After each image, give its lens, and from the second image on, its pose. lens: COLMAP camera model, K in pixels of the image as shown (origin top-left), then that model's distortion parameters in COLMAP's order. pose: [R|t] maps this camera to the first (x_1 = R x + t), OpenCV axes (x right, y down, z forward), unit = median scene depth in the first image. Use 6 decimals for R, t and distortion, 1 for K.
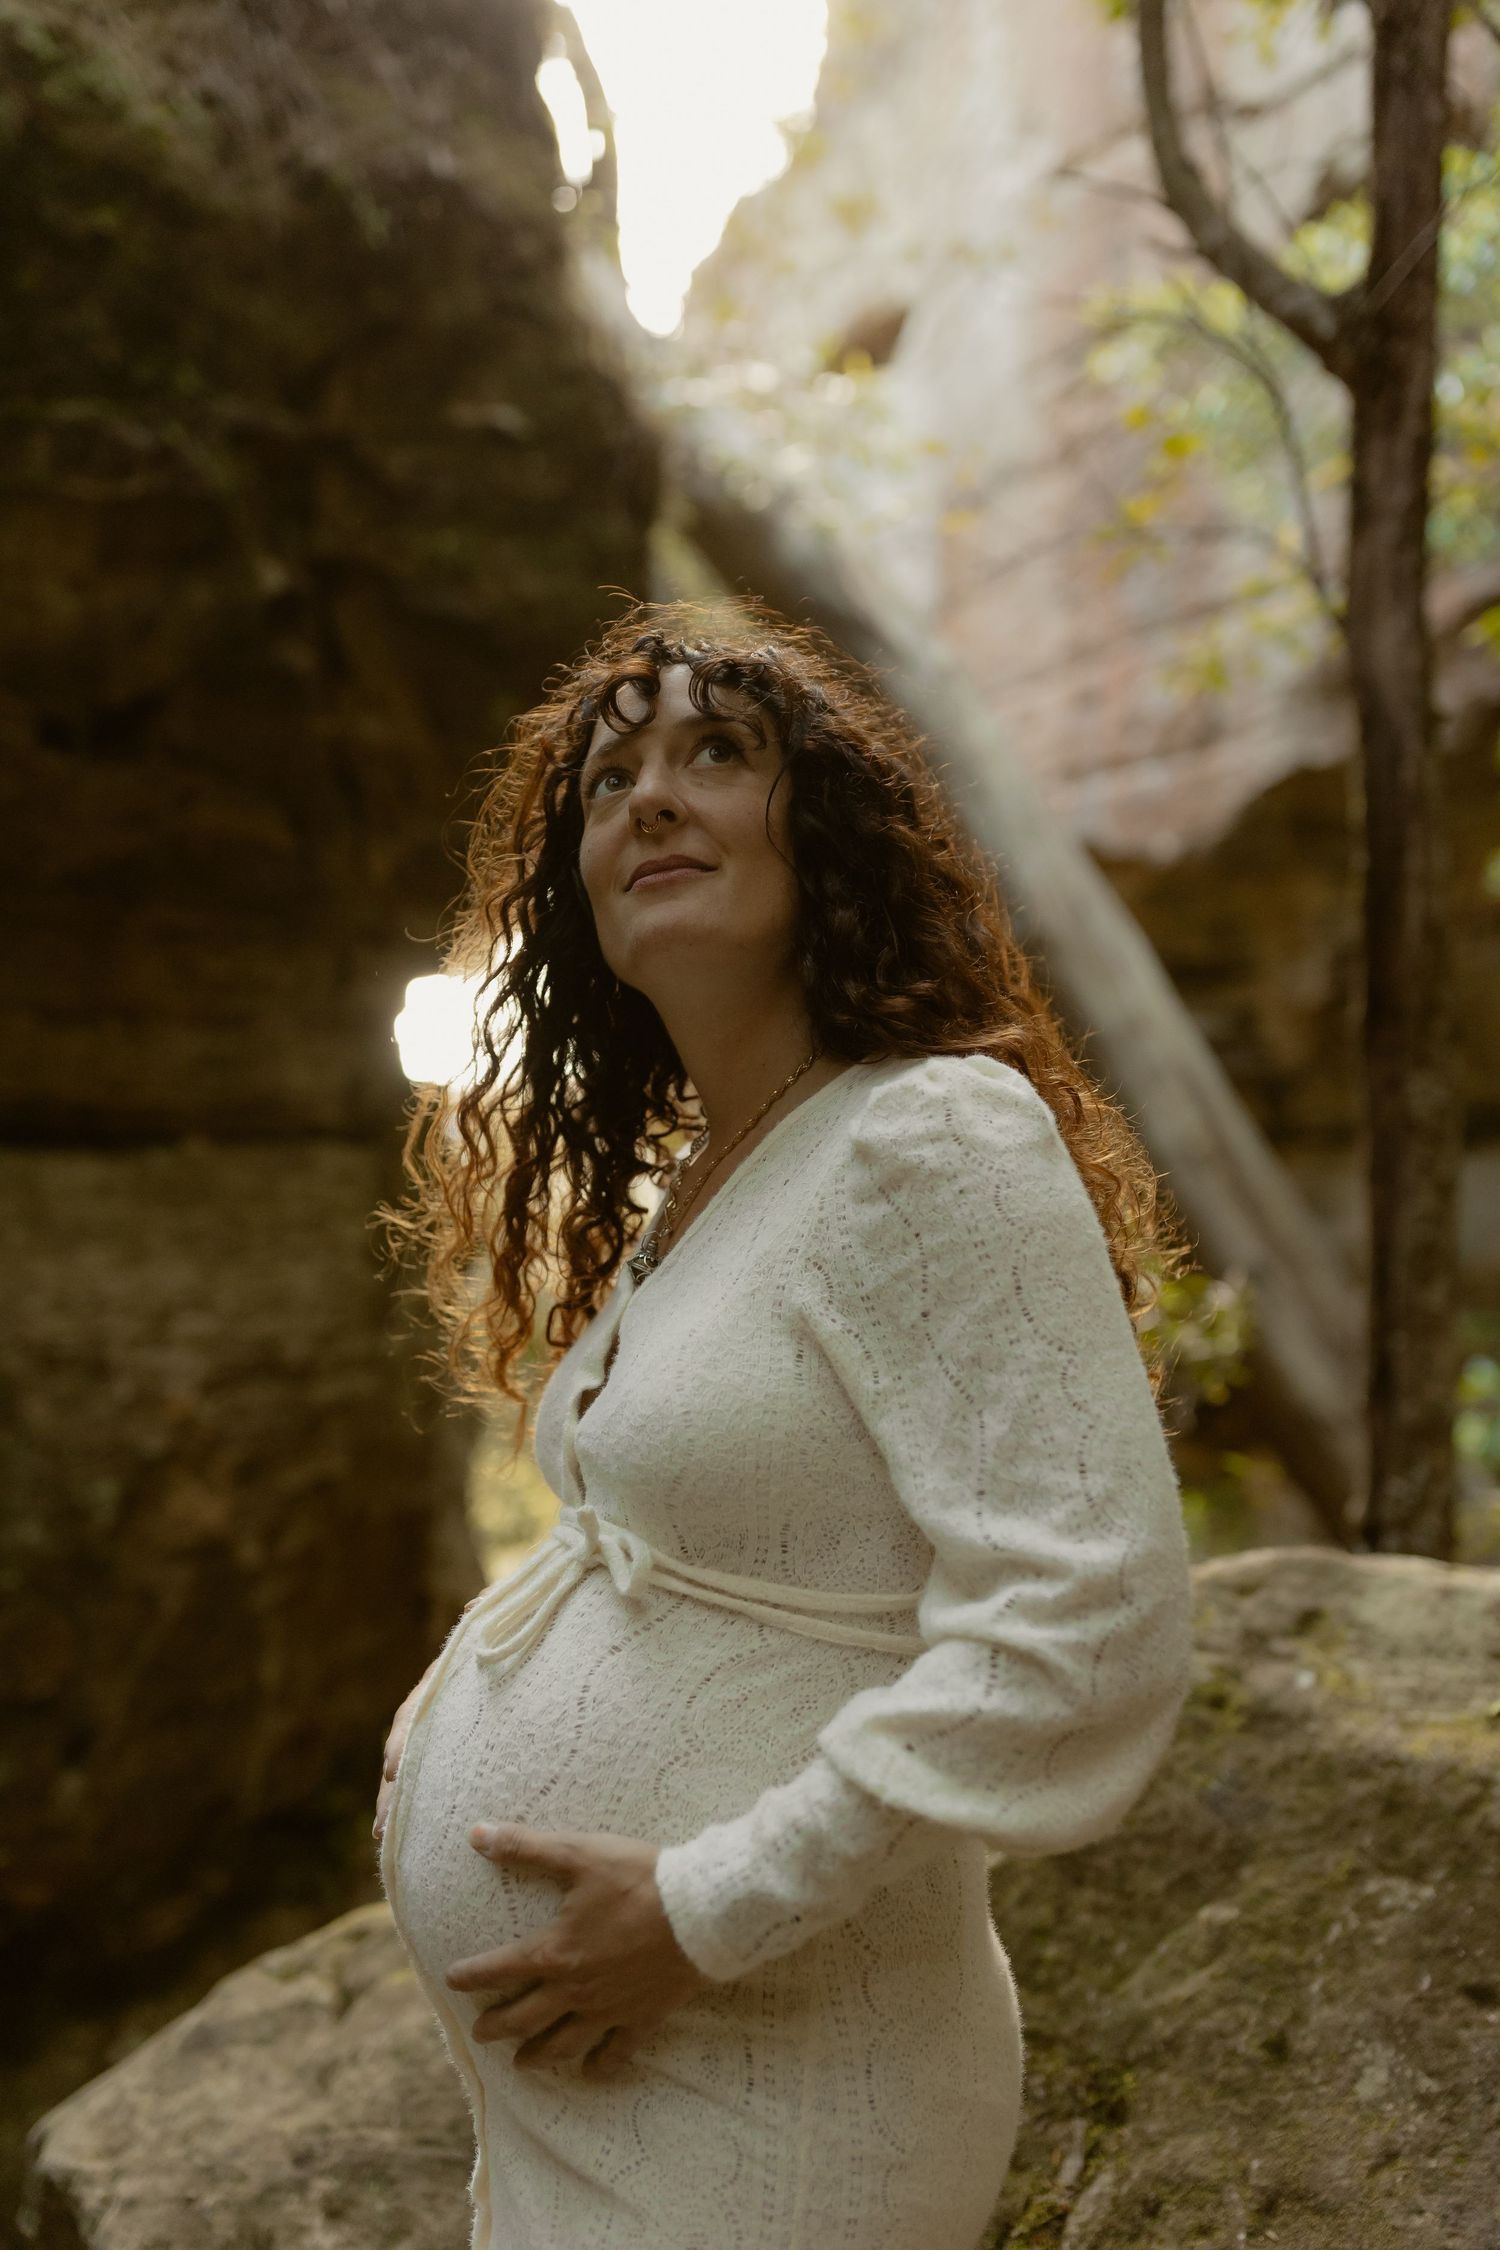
lens RADIAL K [[2232.4, 0, 697.4], [0, 2232.4, 1111.4], [0, 0, 1]] dist [0.002382, 0.000000]
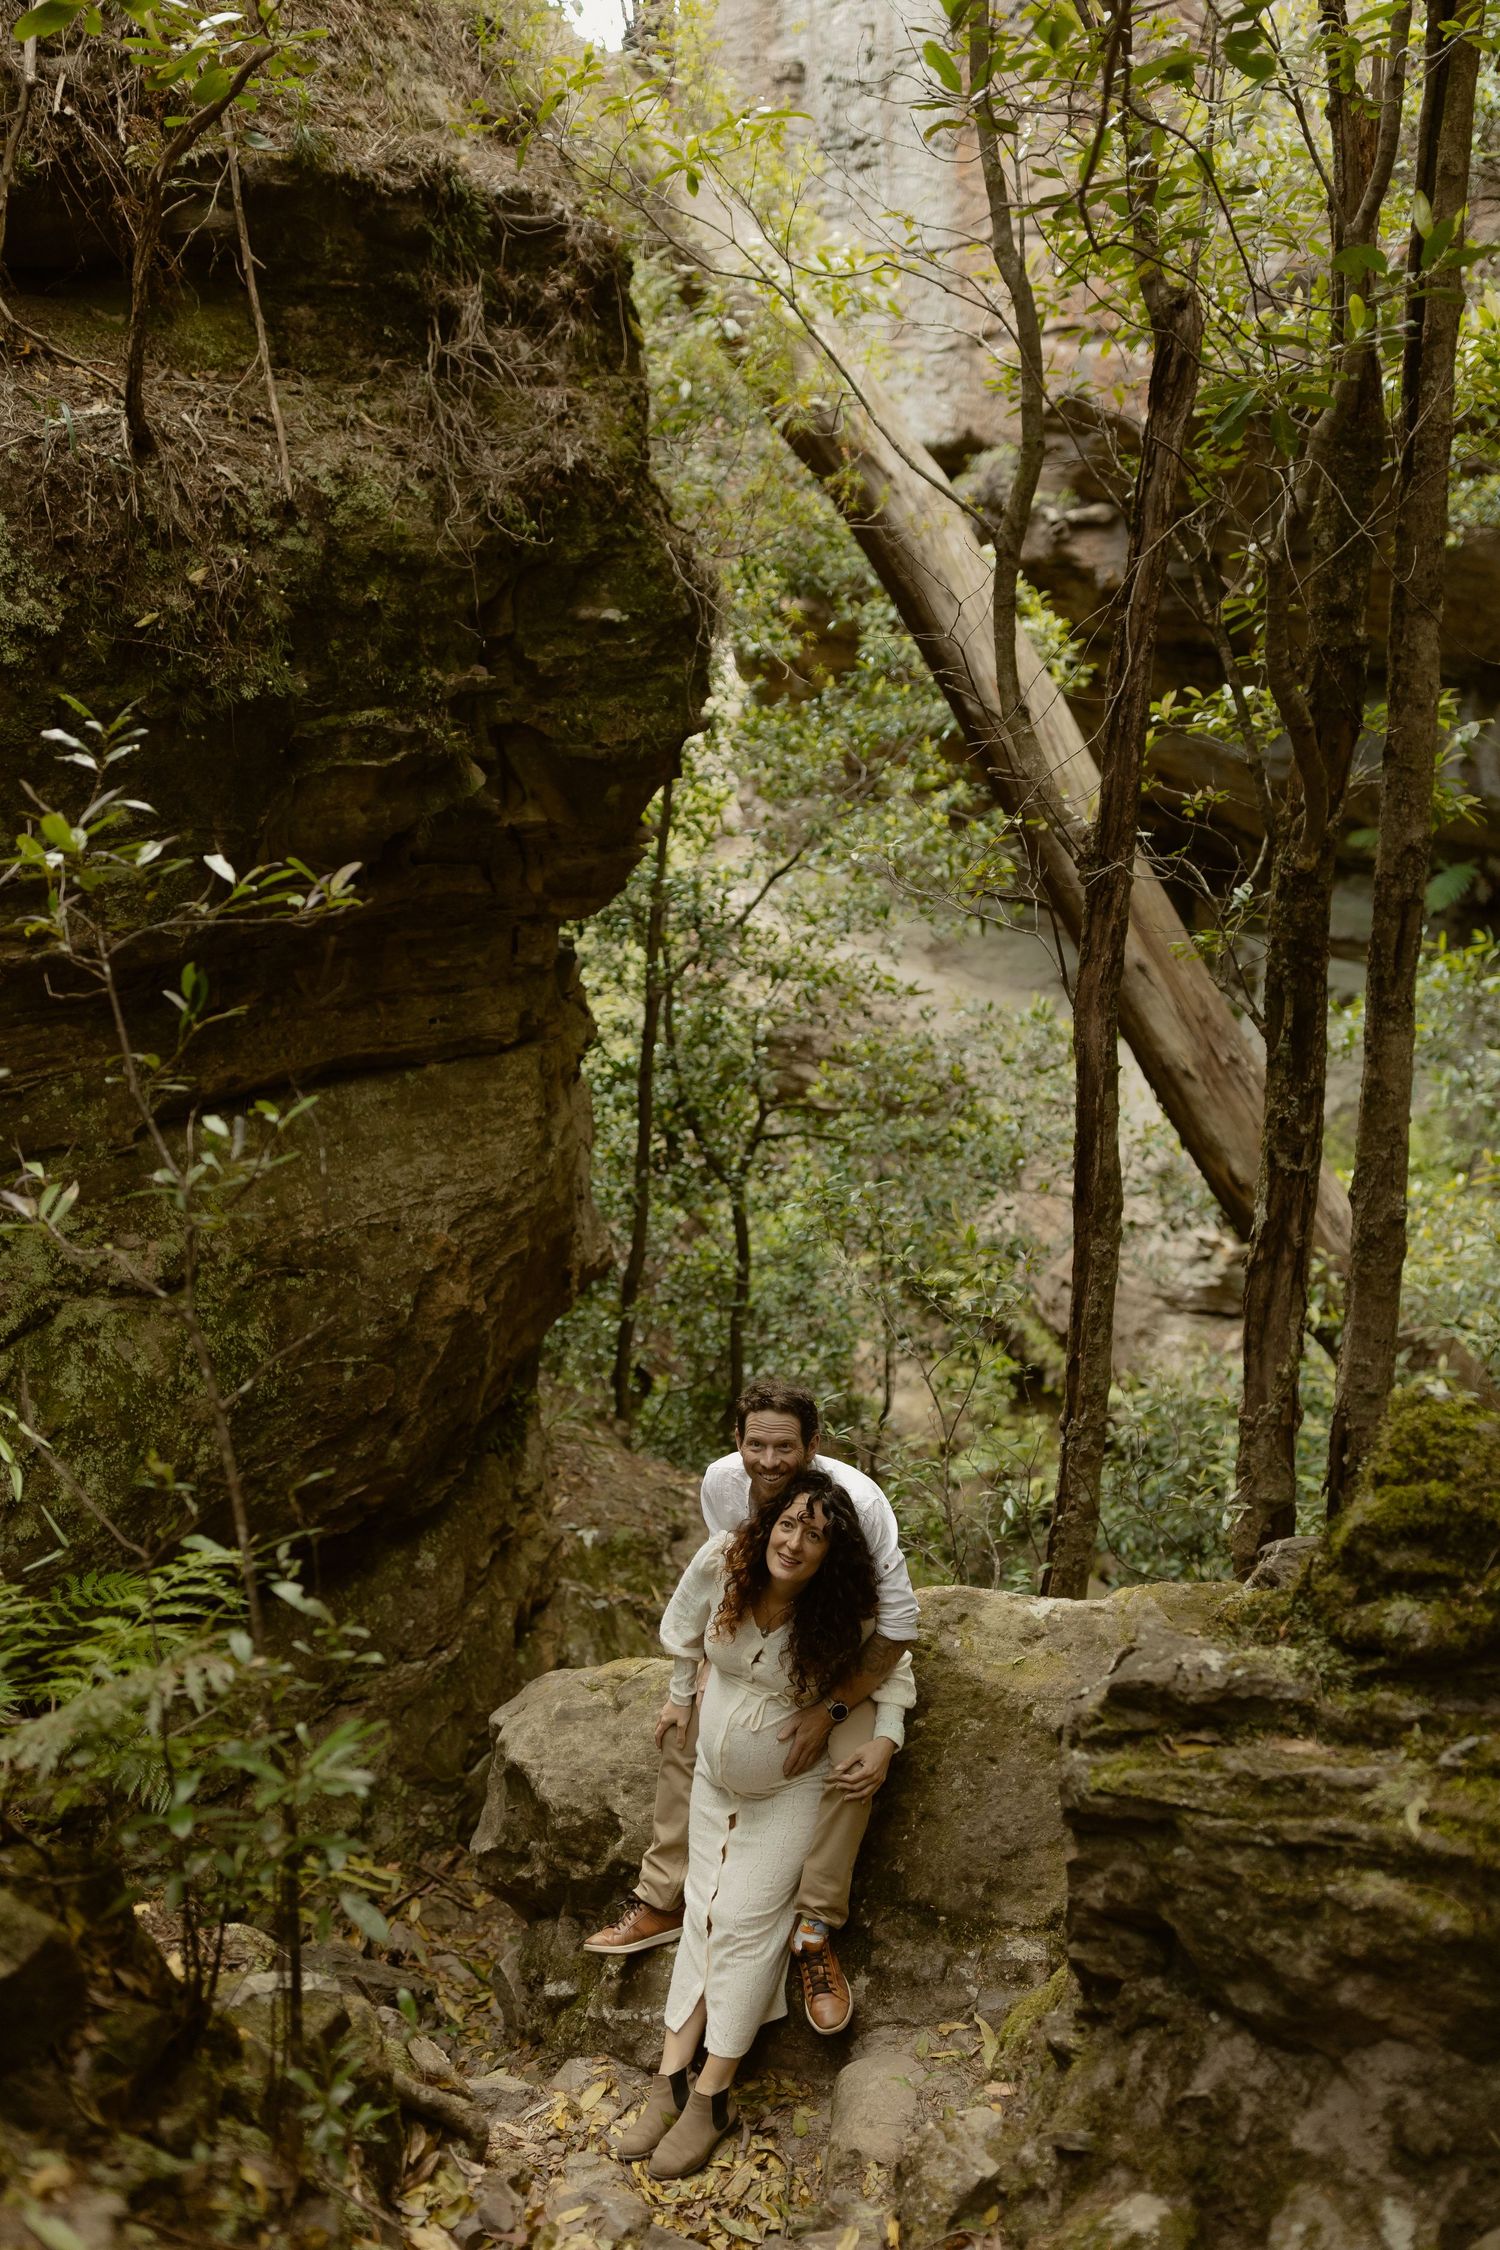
lens RADIAL K [[2232.4, 0, 693.5], [0, 2232.4, 1118.1], [0, 0, 1]] dist [0.002382, 0.000000]
pose [[0.999925, -0.002932, -0.011893, -0.035987], [0.006784, 0.940982, 0.338390, -1.350815], [0.010199, -0.338445, 0.940931, -1.486487]]
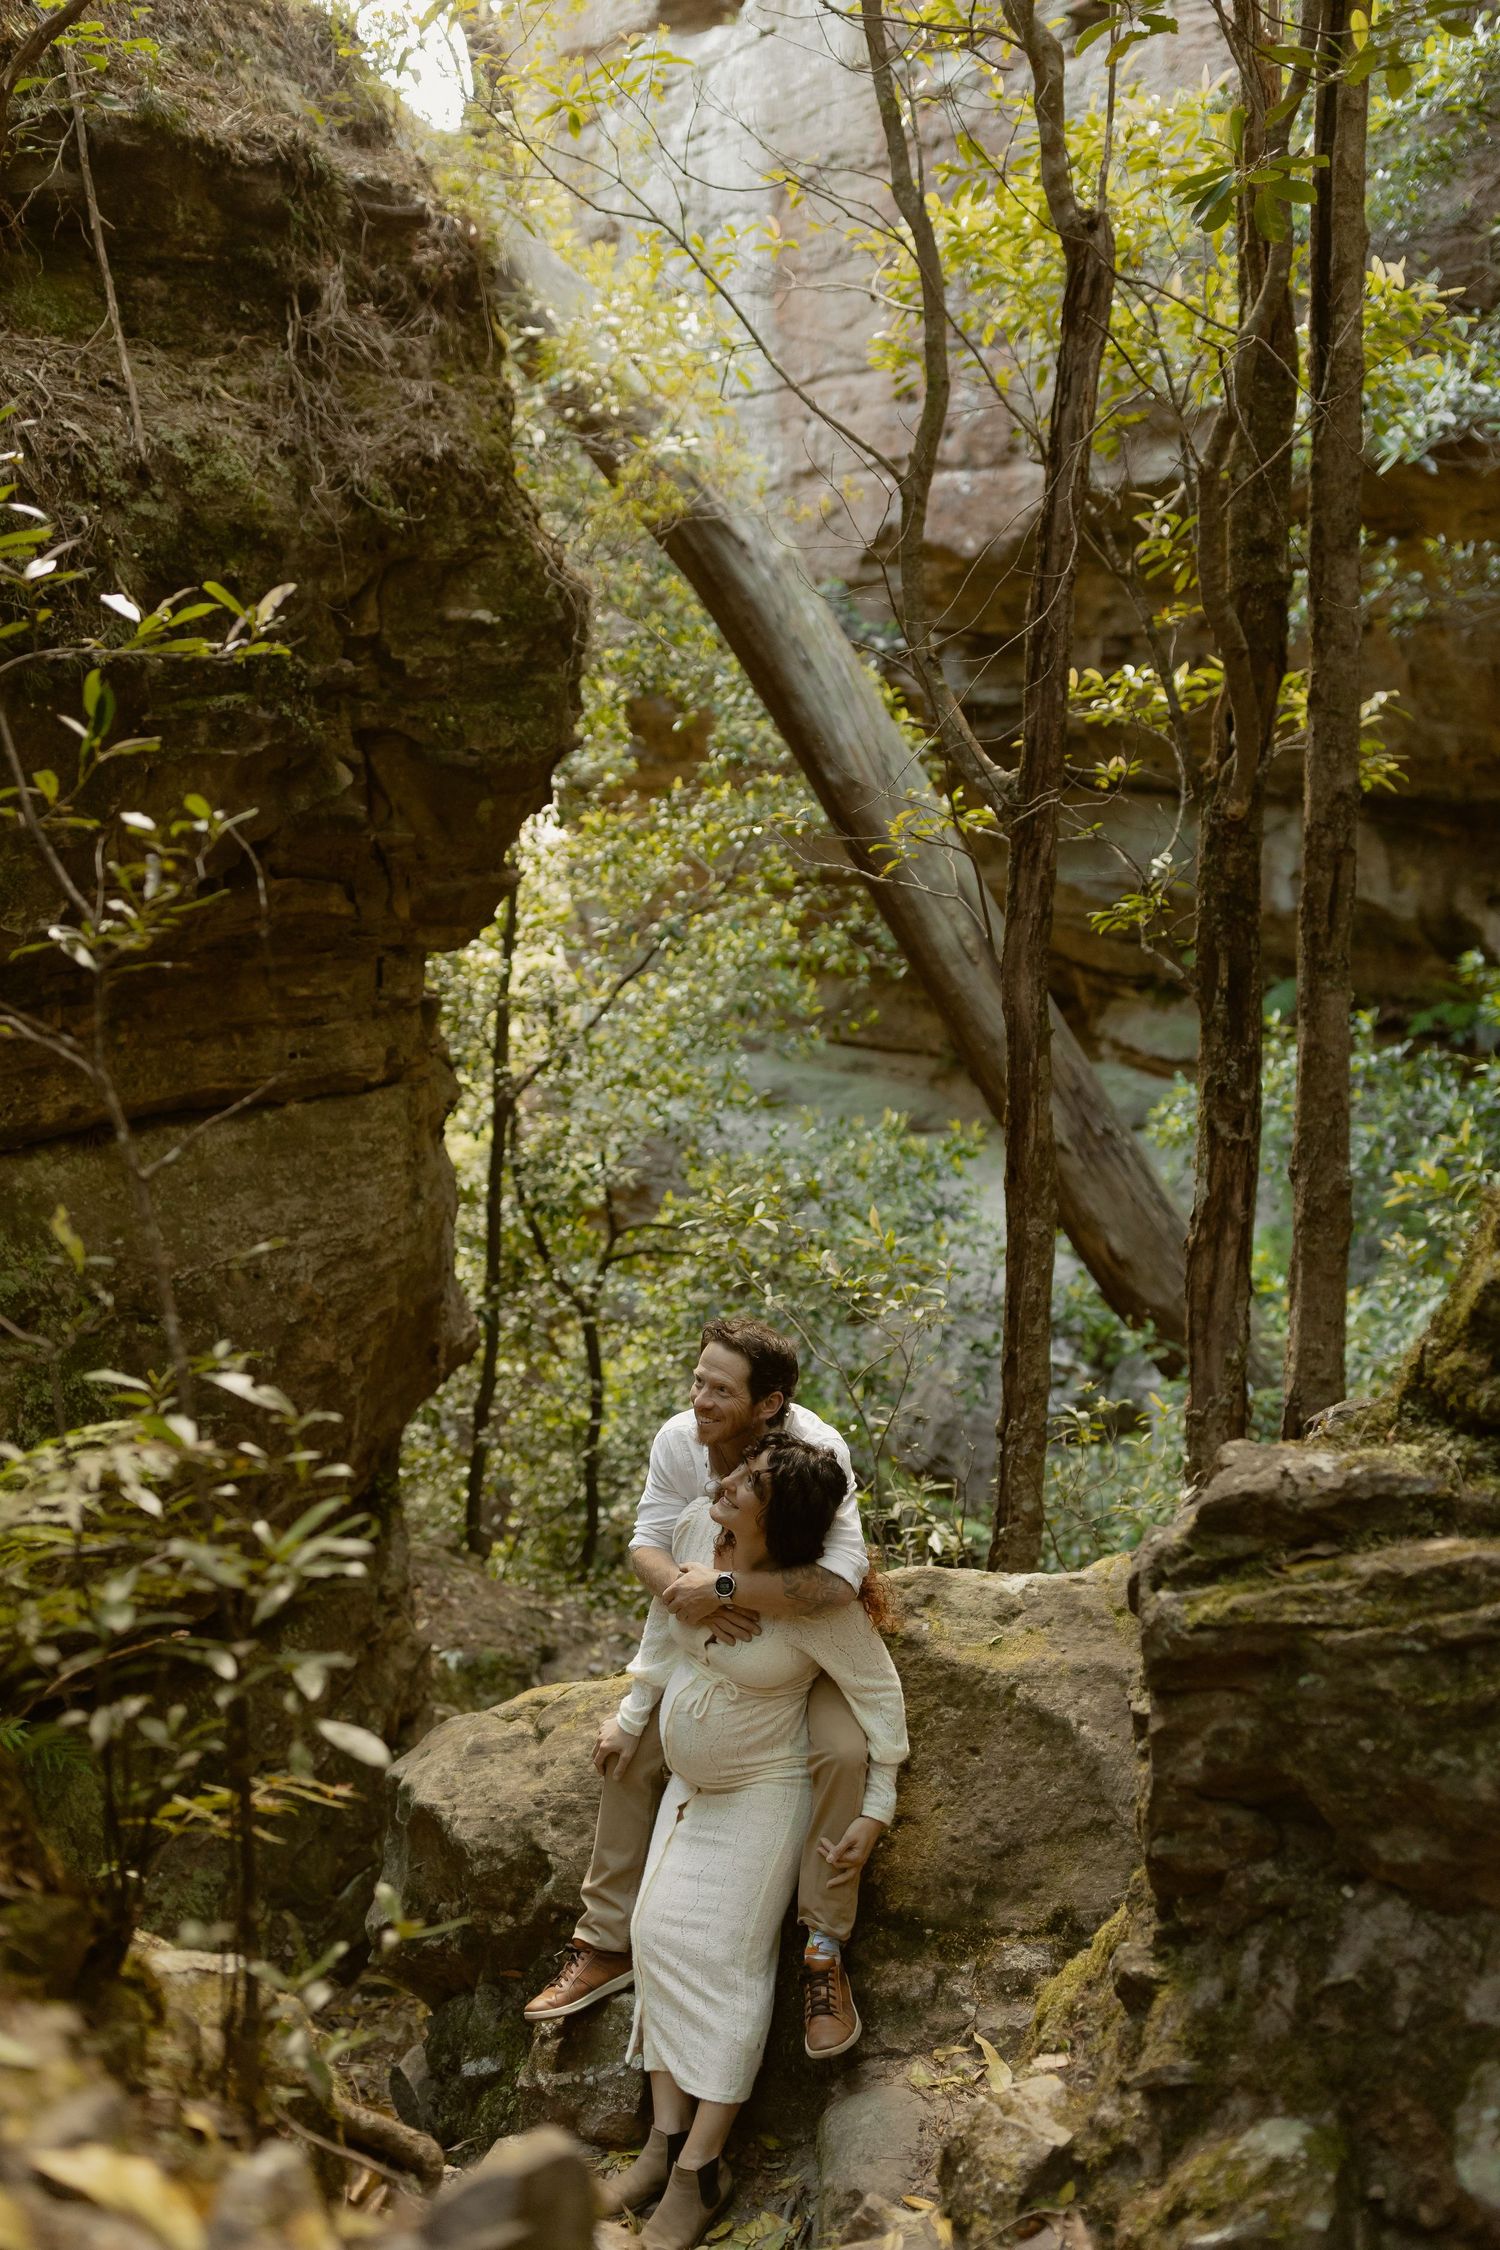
lens RADIAL K [[2232.4, 0, 723.6], [0, 2232.4, 1113.4], [0, 0, 1]] dist [0.002382, 0.000000]
pose [[0.995883, -0.024637, 0.087239, -0.174543], [0.002224, 0.968710, 0.248185, -0.958423], [-0.090624, -0.246969, 0.964776, -1.330173]]
